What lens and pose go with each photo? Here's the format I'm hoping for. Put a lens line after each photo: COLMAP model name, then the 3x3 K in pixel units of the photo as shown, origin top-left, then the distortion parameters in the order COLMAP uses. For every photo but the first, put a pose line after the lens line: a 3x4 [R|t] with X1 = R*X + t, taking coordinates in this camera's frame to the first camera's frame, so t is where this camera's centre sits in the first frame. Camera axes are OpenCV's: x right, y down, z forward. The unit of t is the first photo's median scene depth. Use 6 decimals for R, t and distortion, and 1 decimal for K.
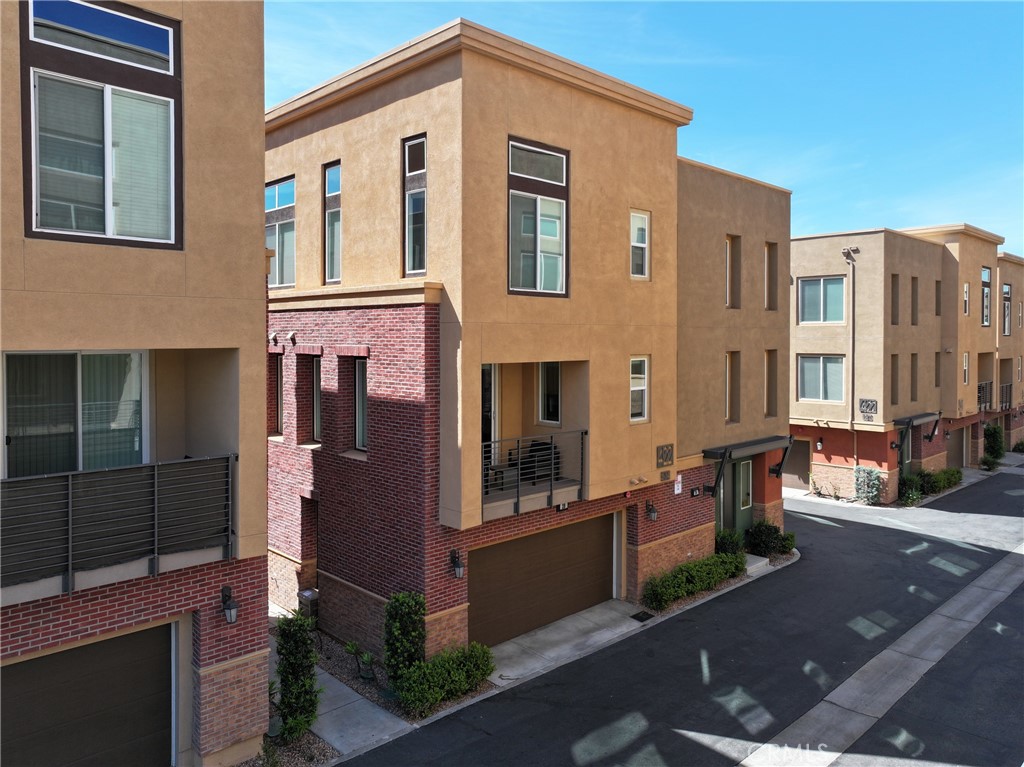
lens RADIAL K [[825.8, 0, 536.5], [0, 825.8, 382.0], [0, 0, 1]] dist [0.004479, 0.002698]
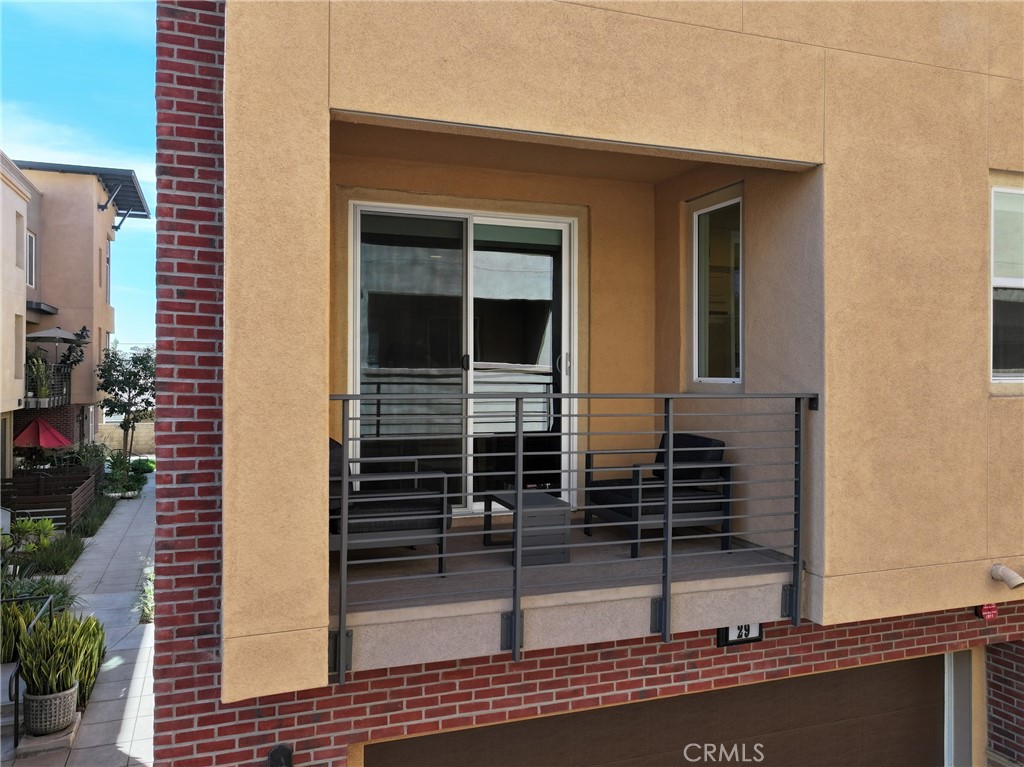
lens RADIAL K [[825.8, 0, 536.5], [0, 825.8, 382.0], [0, 0, 1]] dist [0.004479, 0.002698]
pose [[0.894426, 0.002460, -0.447210, 0.105535], [-0.027136, 0.998441, -0.048780, 0.071623], [0.446393, 0.055766, 0.893098, 0.677803]]
